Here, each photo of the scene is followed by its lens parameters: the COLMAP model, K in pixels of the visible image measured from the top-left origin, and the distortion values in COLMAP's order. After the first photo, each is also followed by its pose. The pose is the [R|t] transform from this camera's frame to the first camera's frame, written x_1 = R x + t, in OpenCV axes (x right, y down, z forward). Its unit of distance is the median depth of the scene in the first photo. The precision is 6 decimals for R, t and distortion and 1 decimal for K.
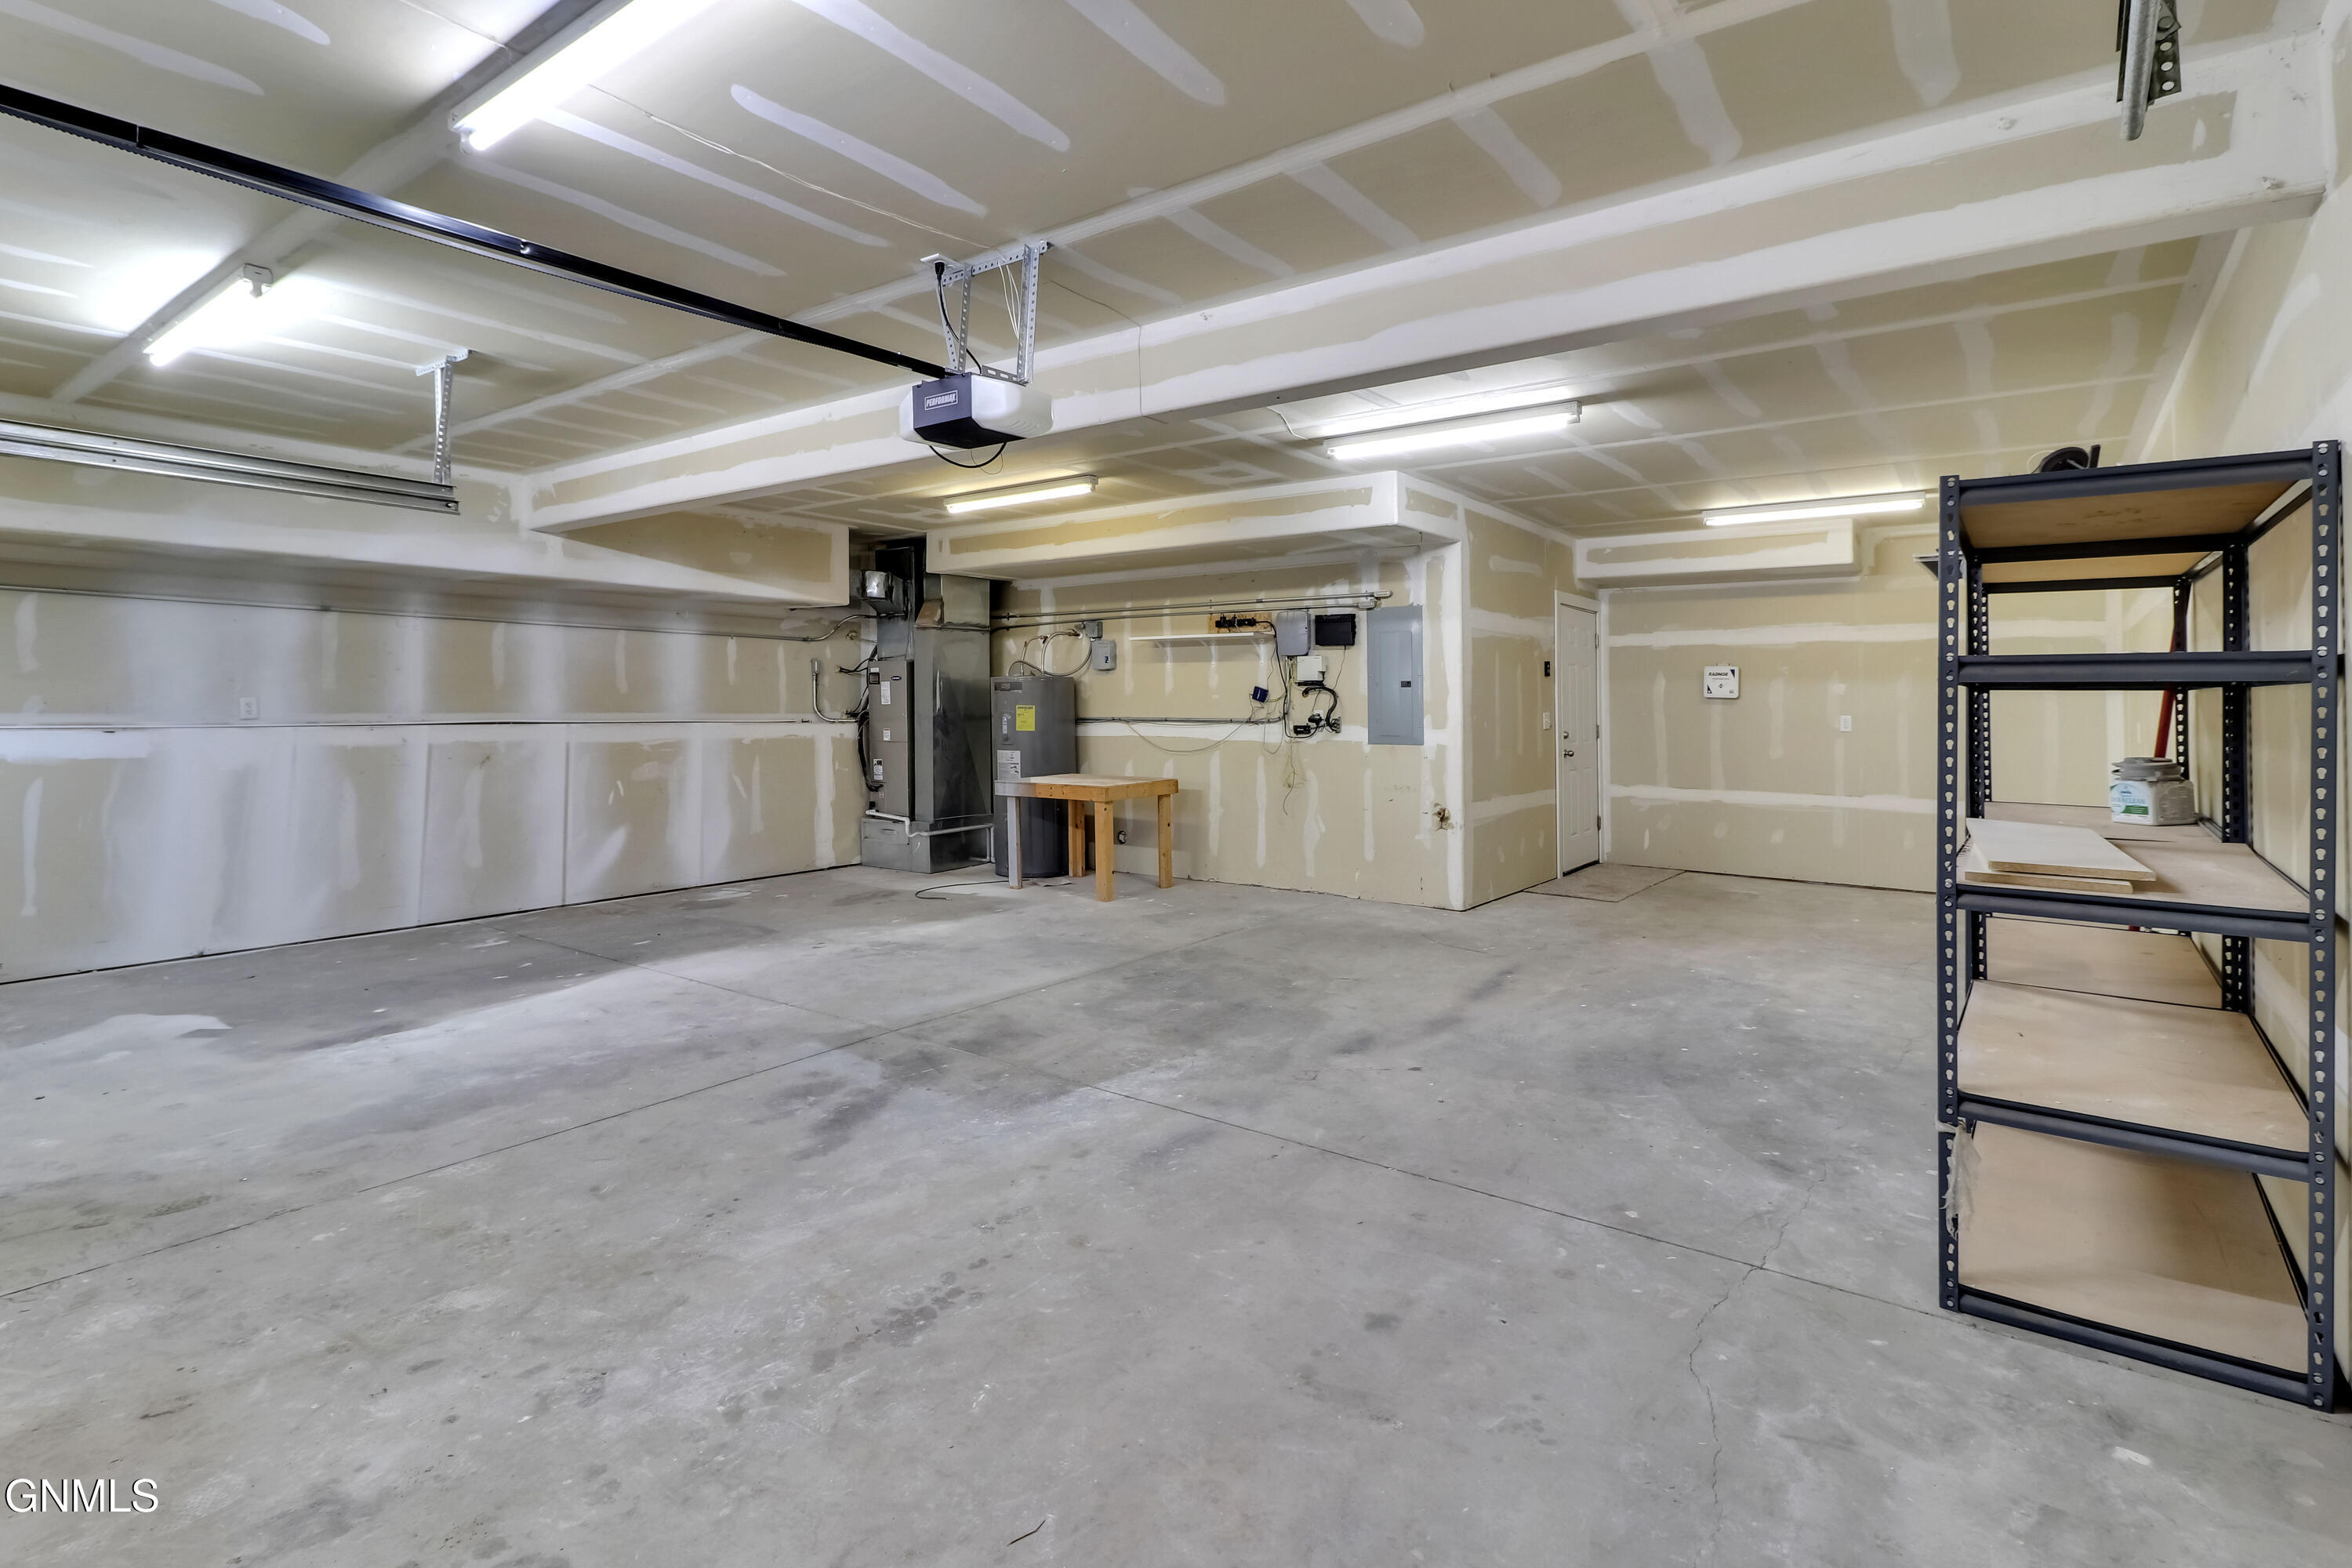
lens RADIAL K [[1121.5, 0, 1238.6], [0, 1121.5, 708.1], [0, 0, 1]] dist [-0.000095, -0.001682]
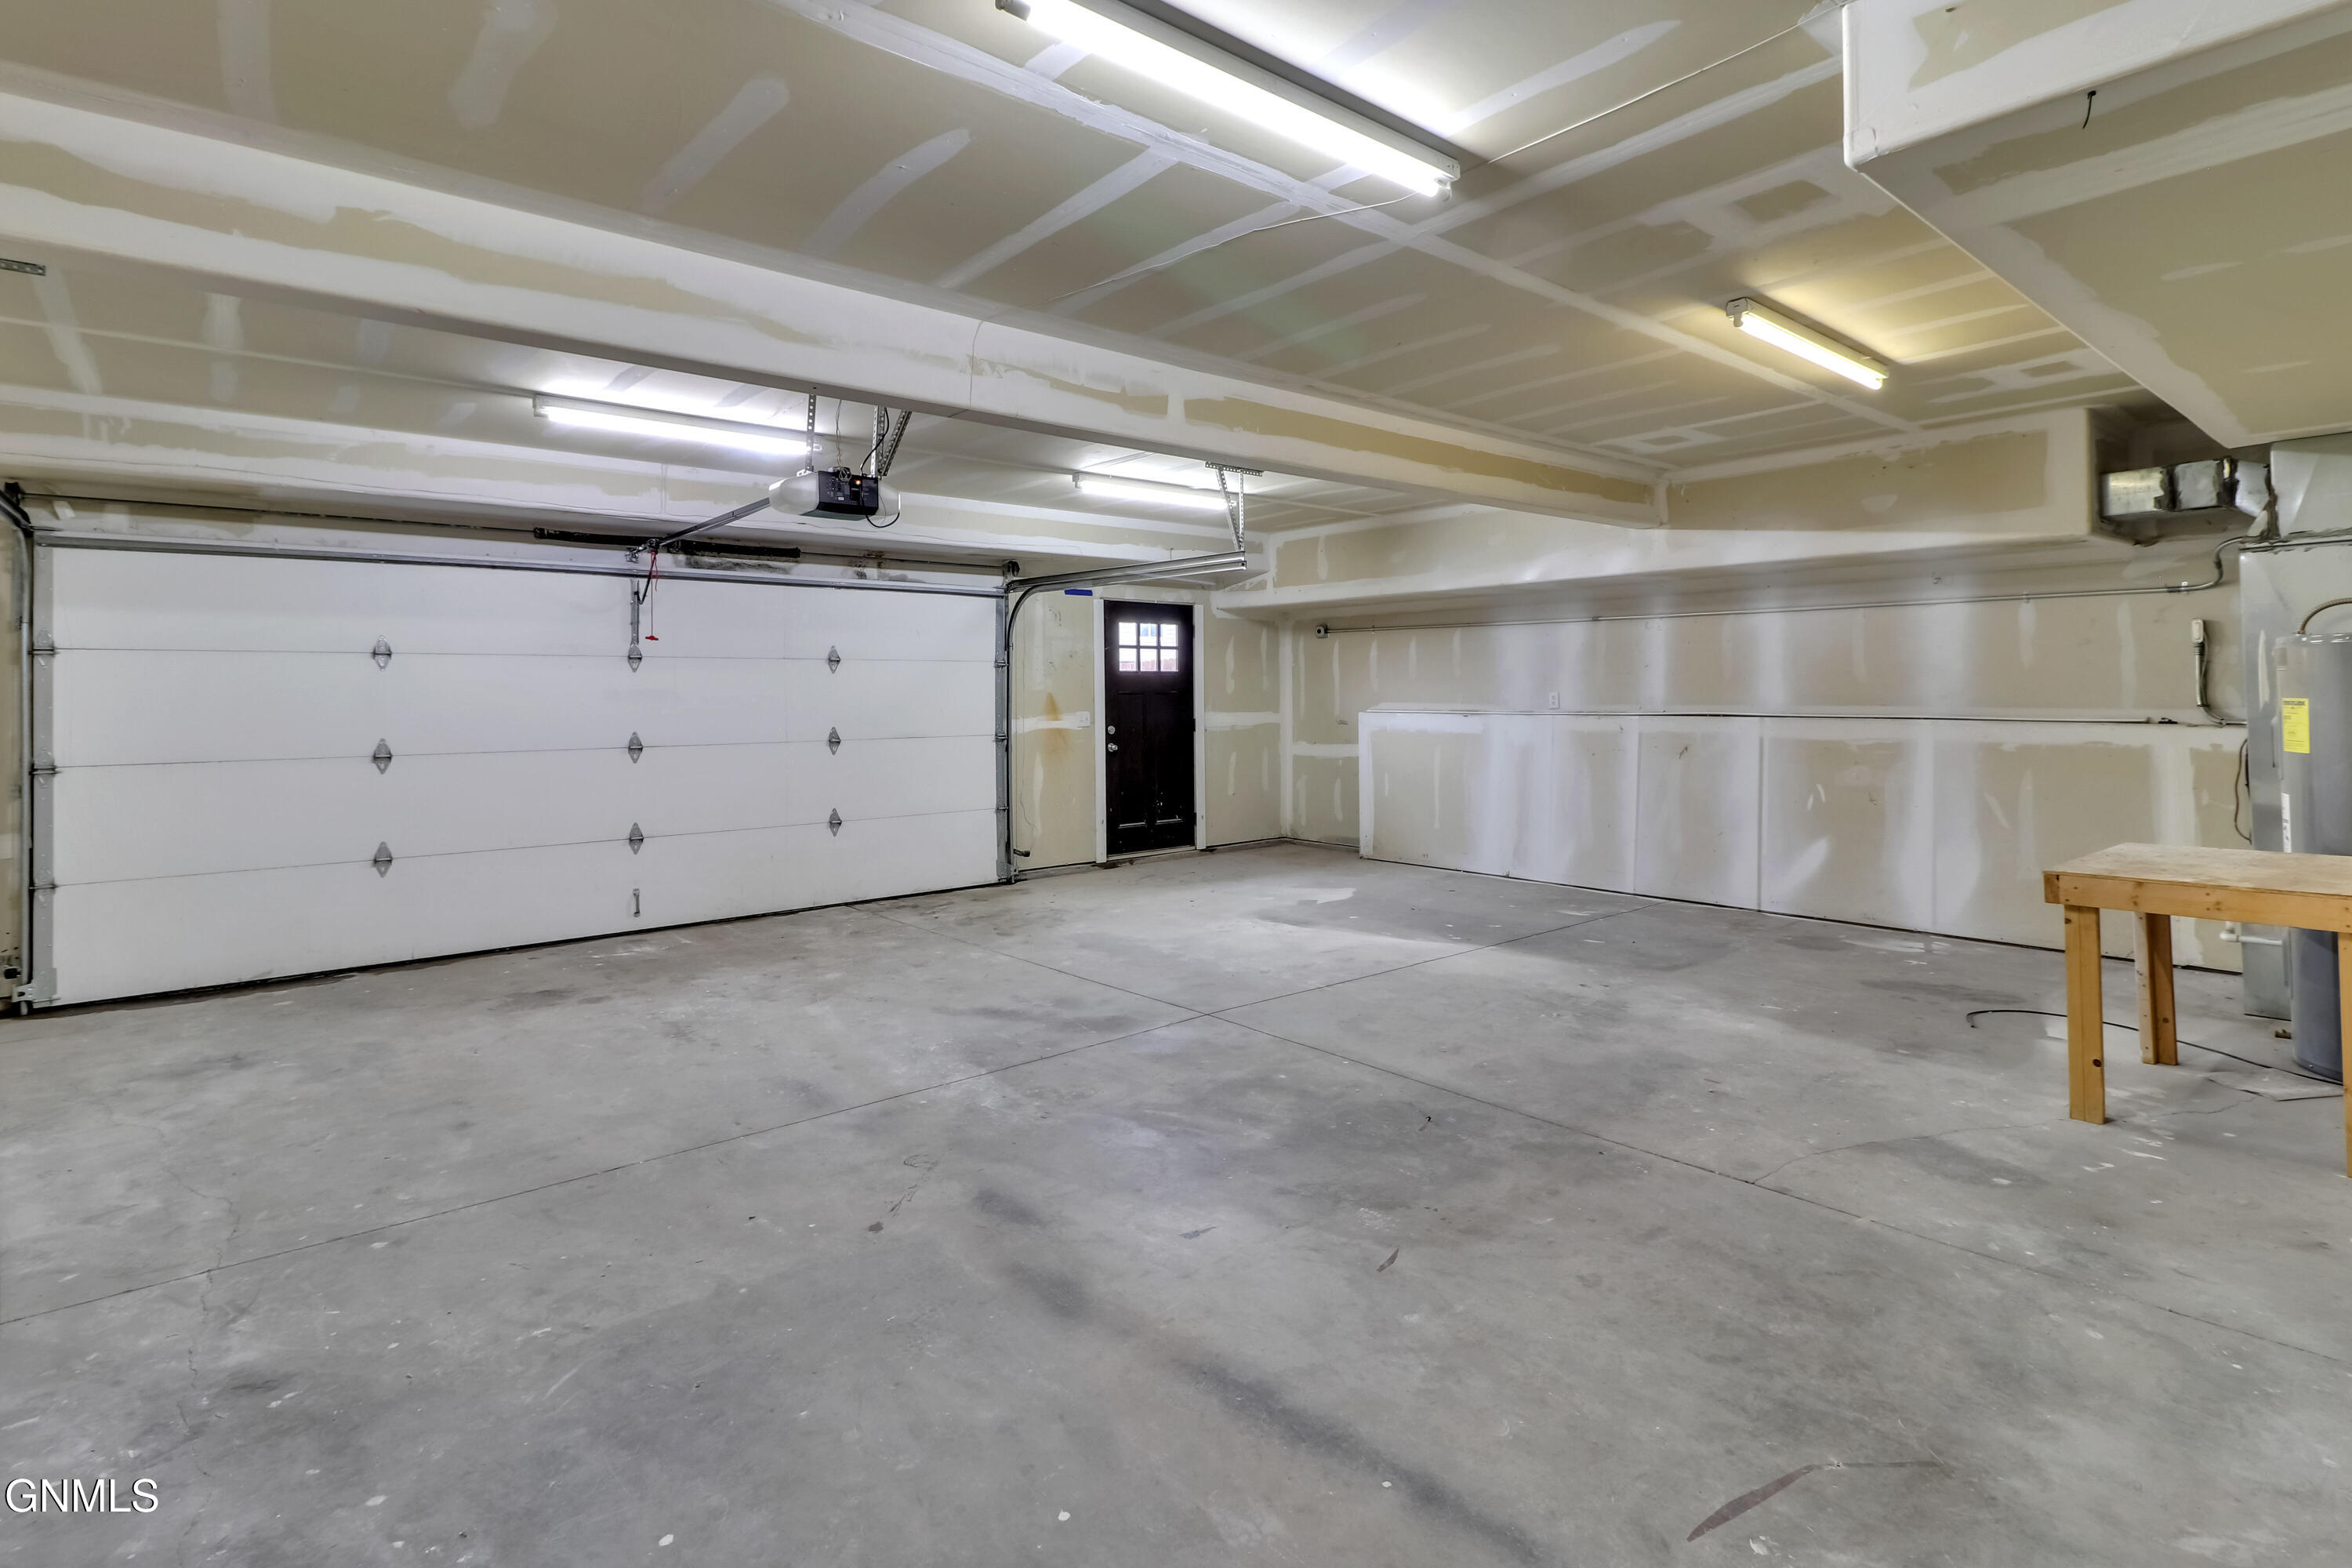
lens RADIAL K [[1153.3, 0, 1171.8], [0, 1153.3, 692.8], [0, 0, 1]] dist [0.002011, -0.010935]
pose [[-0.252818, -0.002560, -0.967511, 0.465015], [0.001402, 0.999994, -0.003012, -0.004192], [0.967513, -0.002118, -0.252813, 0.785769]]
